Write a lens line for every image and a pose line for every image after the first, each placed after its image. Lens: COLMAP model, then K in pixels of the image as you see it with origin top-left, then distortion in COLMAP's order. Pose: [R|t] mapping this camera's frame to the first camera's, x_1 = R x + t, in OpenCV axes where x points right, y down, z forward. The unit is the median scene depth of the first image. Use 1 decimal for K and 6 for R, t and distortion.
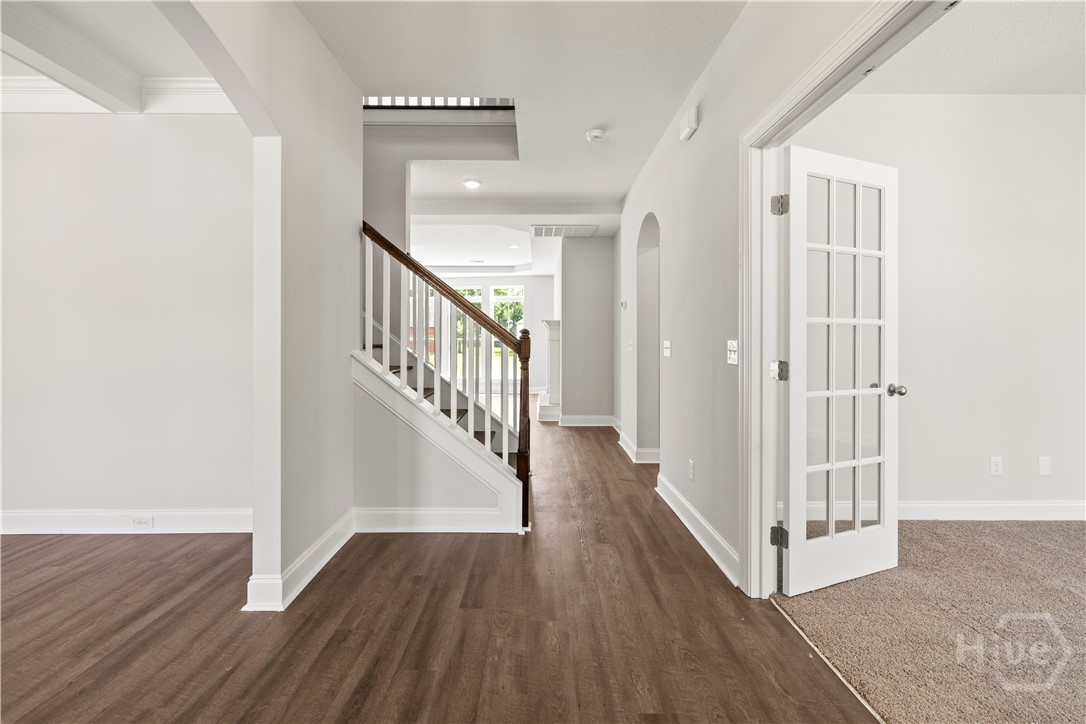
lens RADIAL K [[458.8, 0, 541.4], [0, 458.8, 339.2], [0, 0, 1]] dist [-0.001821, 0.001166]
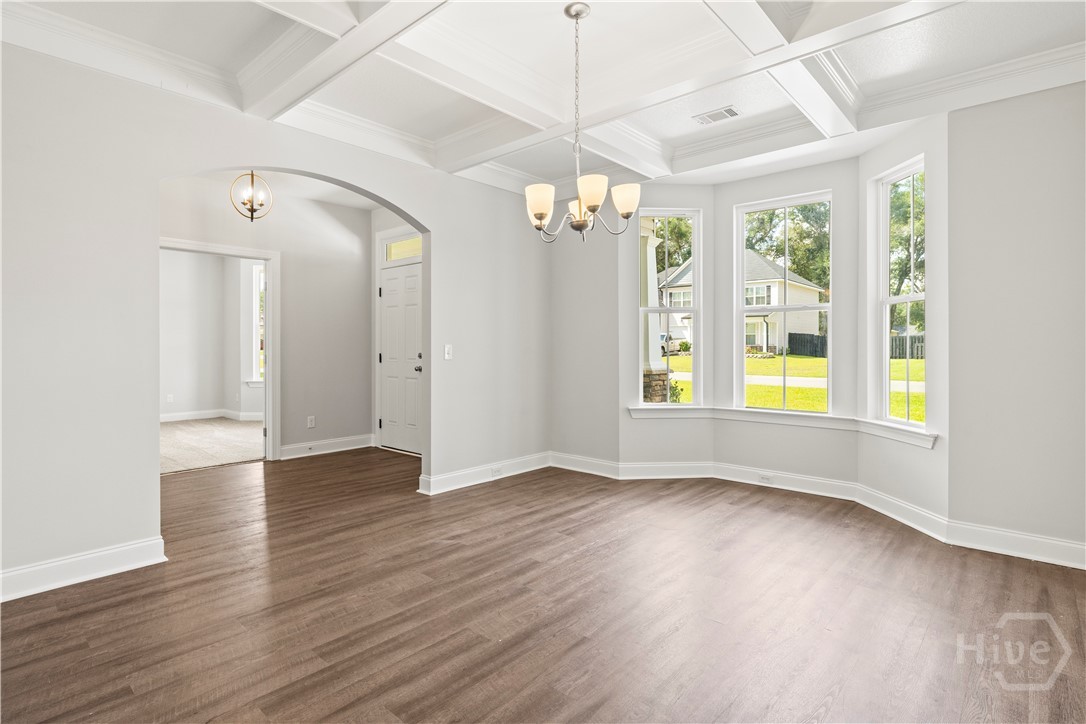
lens RADIAL K [[556.7, 0, 549.3], [0, 556.7, 352.2], [0, 0, 1]] dist [0.001856, -0.000009]
pose [[-0.743738, -0.008372, 0.668419, -1.725550], [-0.000264, 0.999925, 0.012230, -0.000325], [-0.668472, 0.008919, -0.743684, 1.008383]]
